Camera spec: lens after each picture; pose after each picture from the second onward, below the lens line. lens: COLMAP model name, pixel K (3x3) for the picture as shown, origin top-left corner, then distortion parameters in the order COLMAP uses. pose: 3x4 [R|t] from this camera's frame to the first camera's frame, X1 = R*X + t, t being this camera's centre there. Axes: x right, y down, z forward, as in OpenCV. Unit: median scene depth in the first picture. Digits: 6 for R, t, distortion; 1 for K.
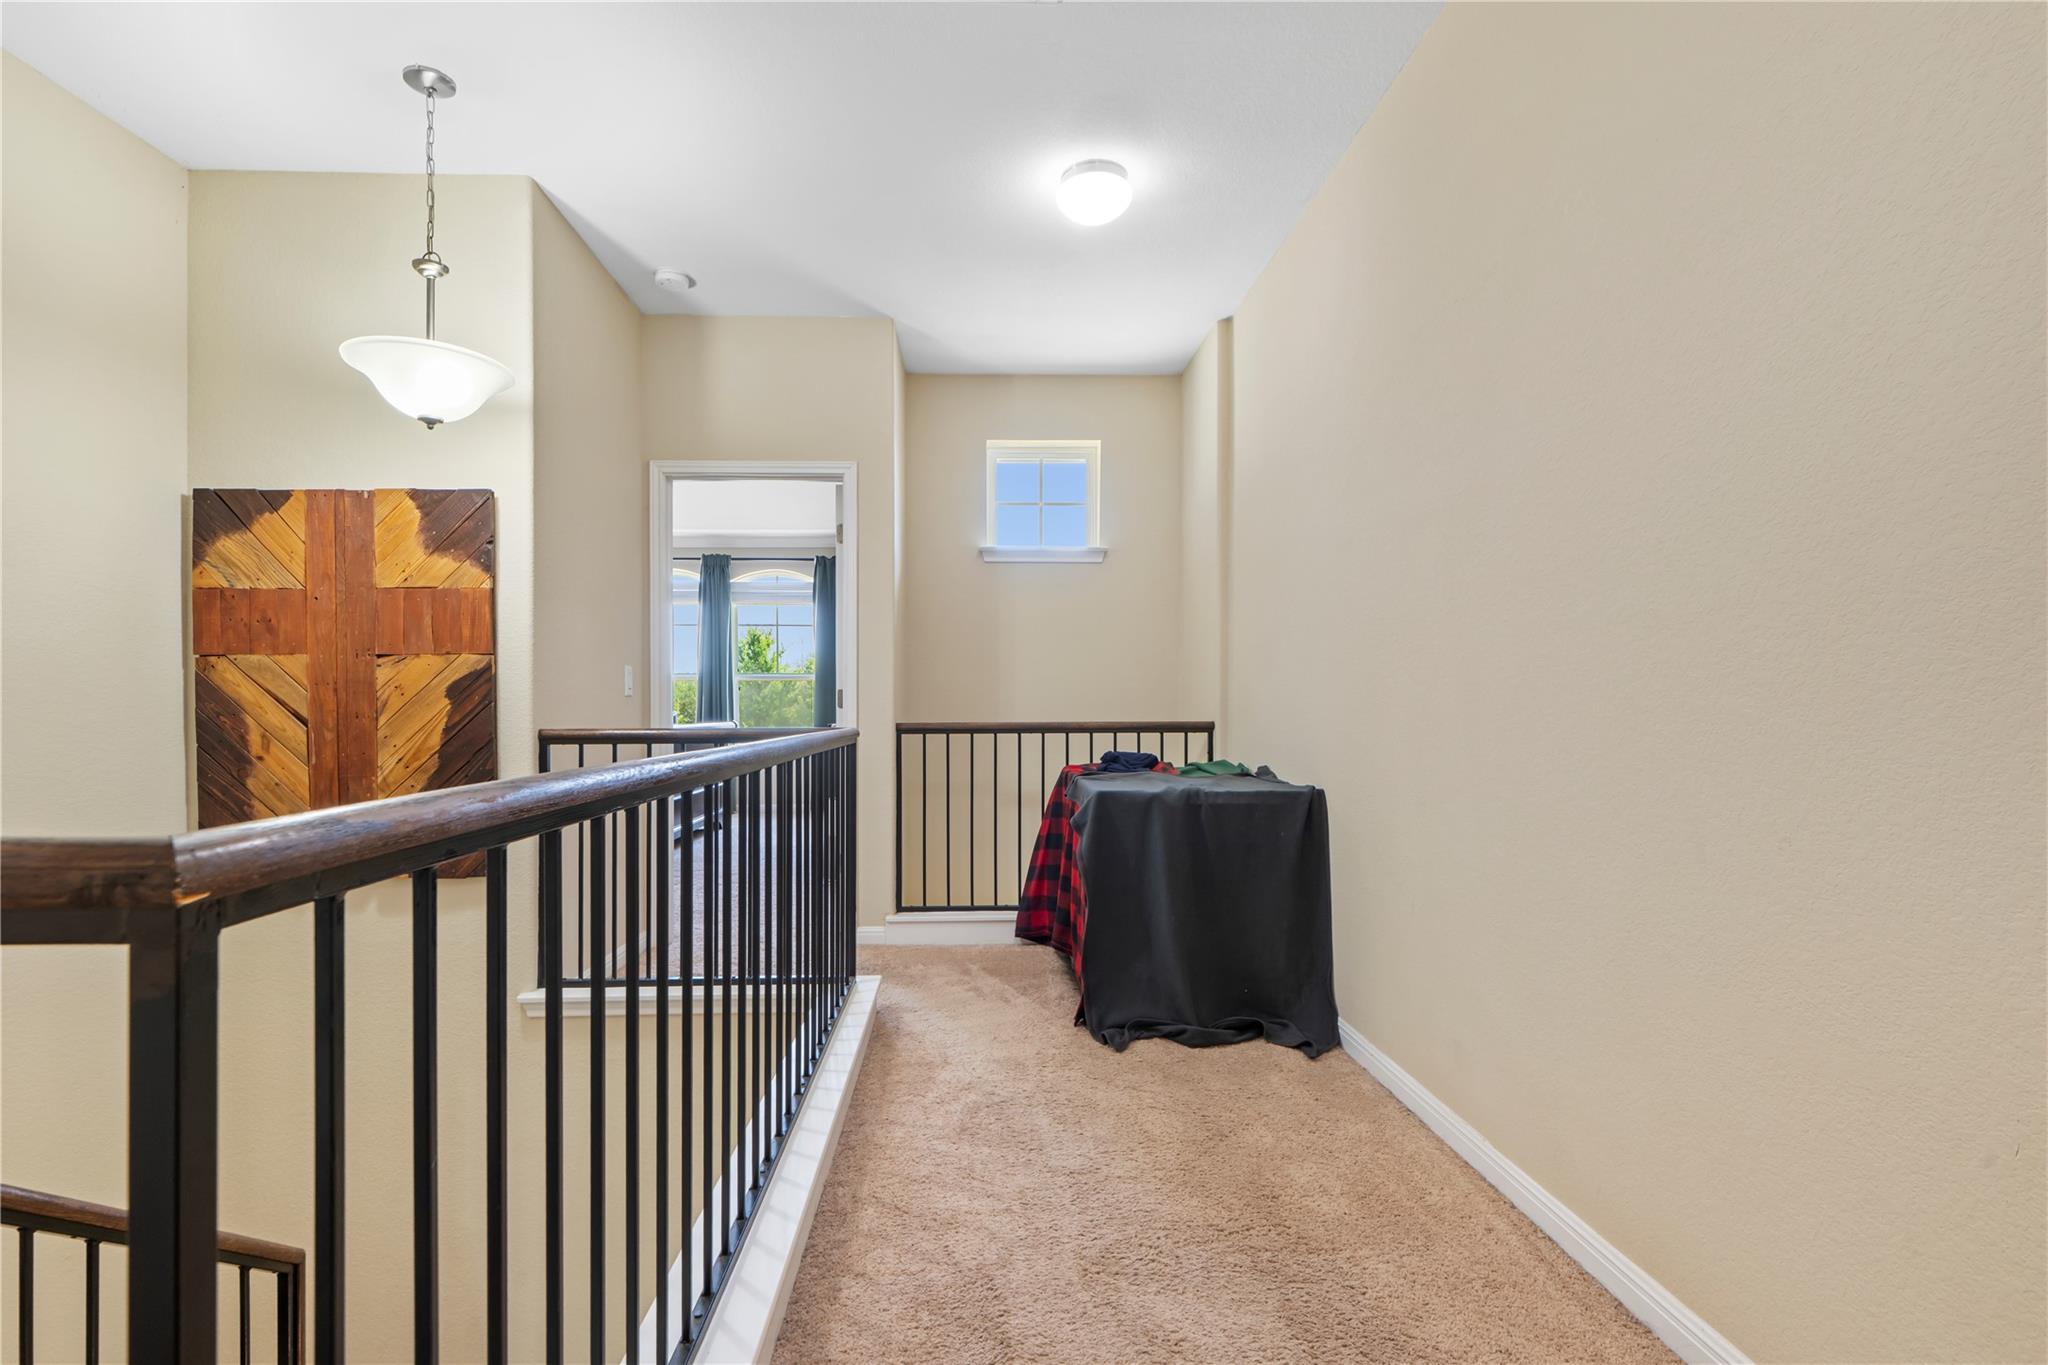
lens RADIAL K [[936.5, 0, 1022.3], [0, 936.5, 703.9], [0, 0, 1]] dist [0.001776, -0.003204]
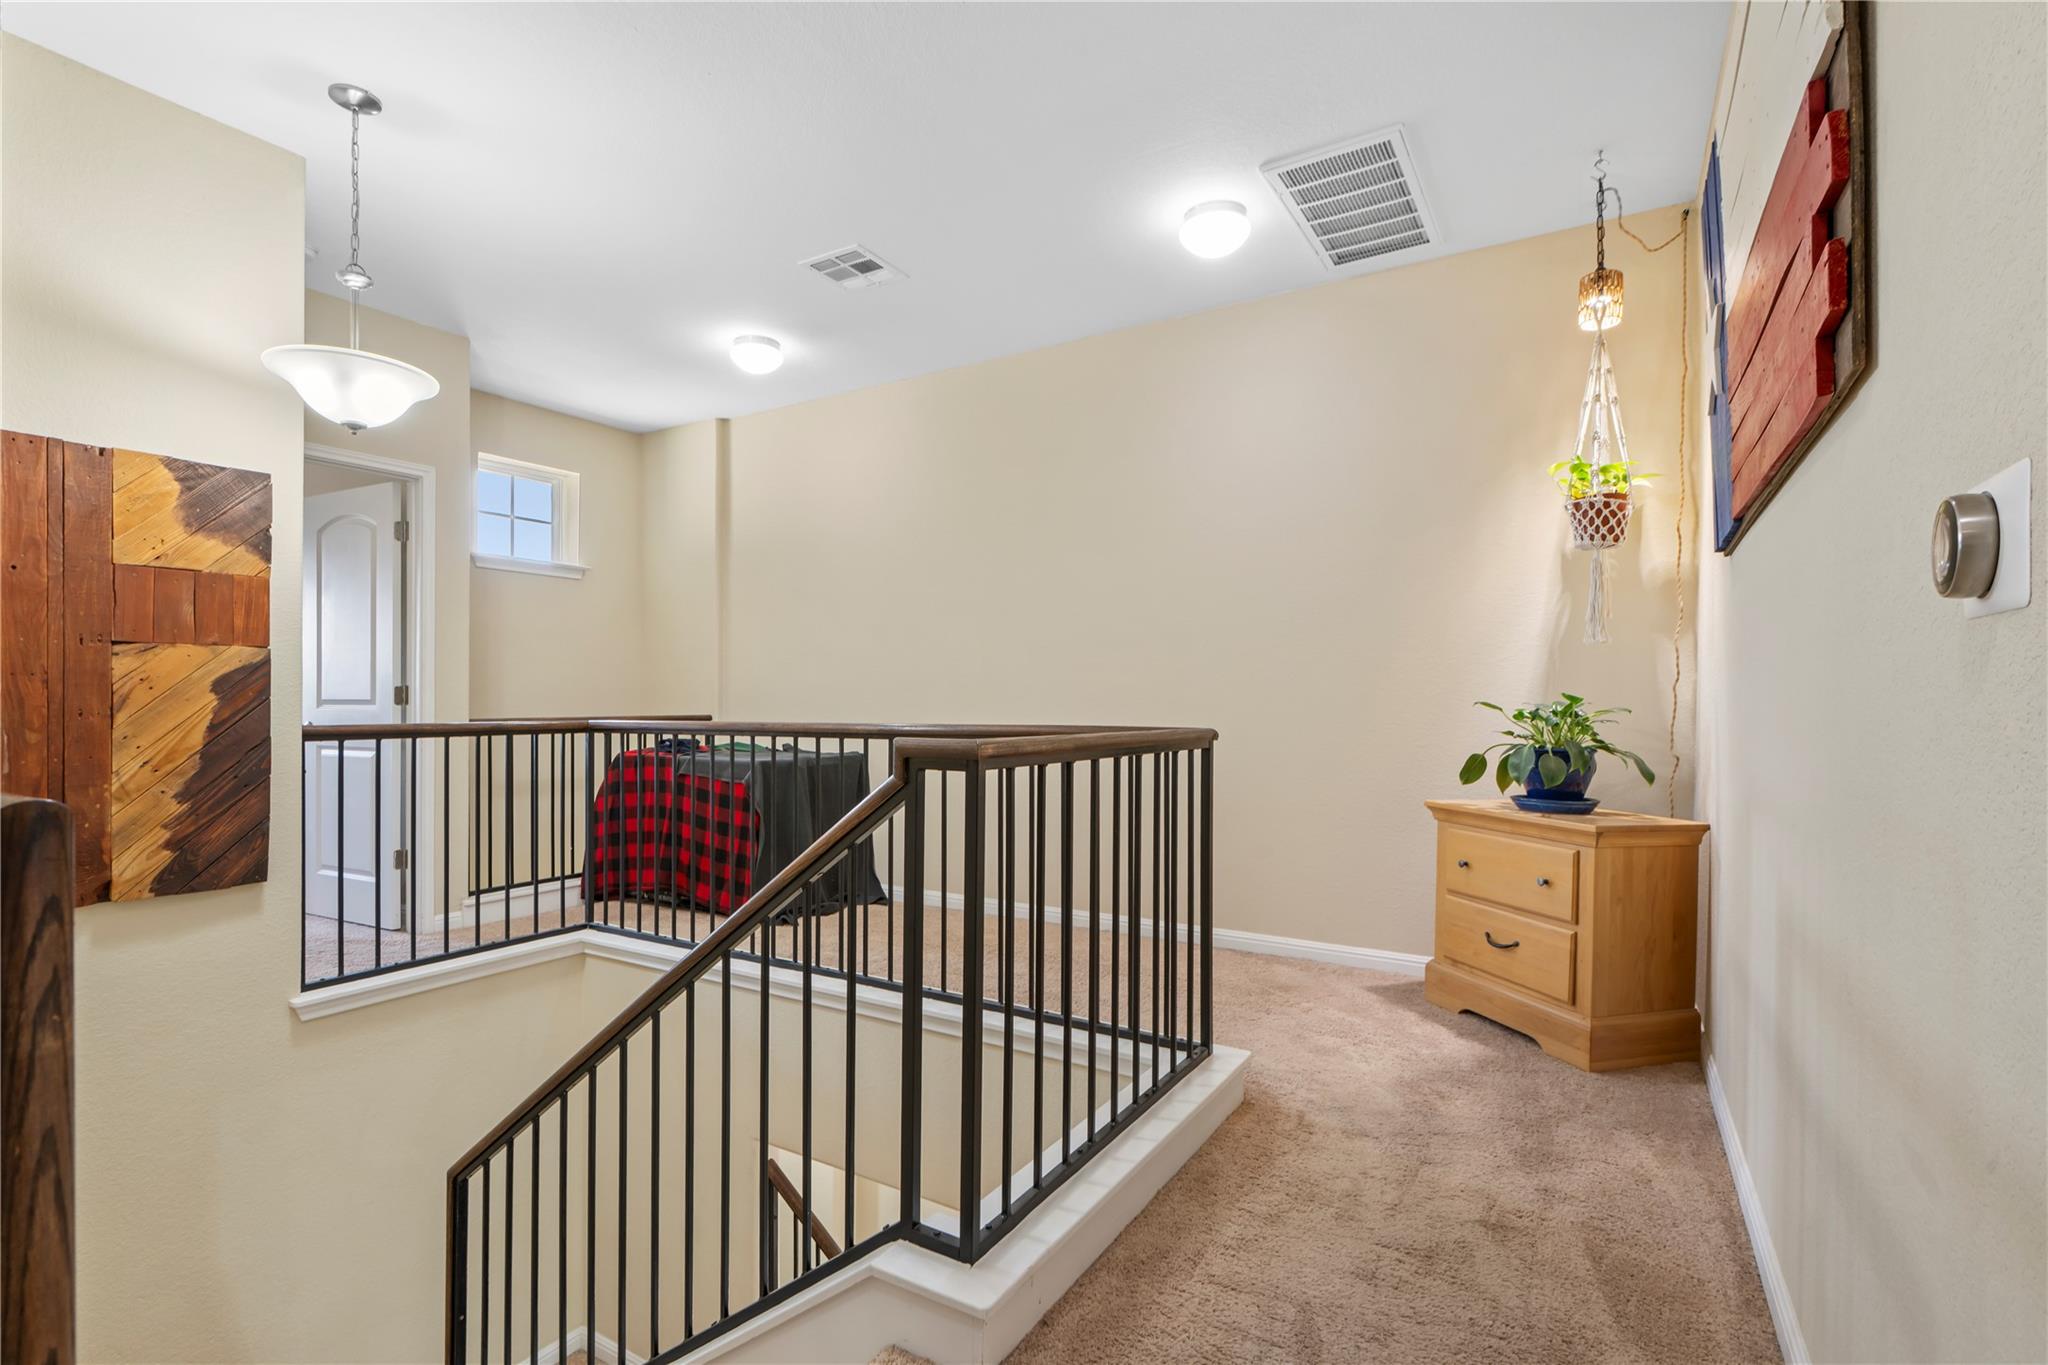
lens RADIAL K [[936.5, 0, 1033.7], [0, 936.5, 697.0], [0, 0, 1]] dist [0.001776, -0.003204]
pose [[0.549037, 0.007679, 0.835763, -0.939205], [-0.002188, 0.999968, -0.007750, 0.003126], [-0.835795, 0.002426, 0.549036, -0.171424]]
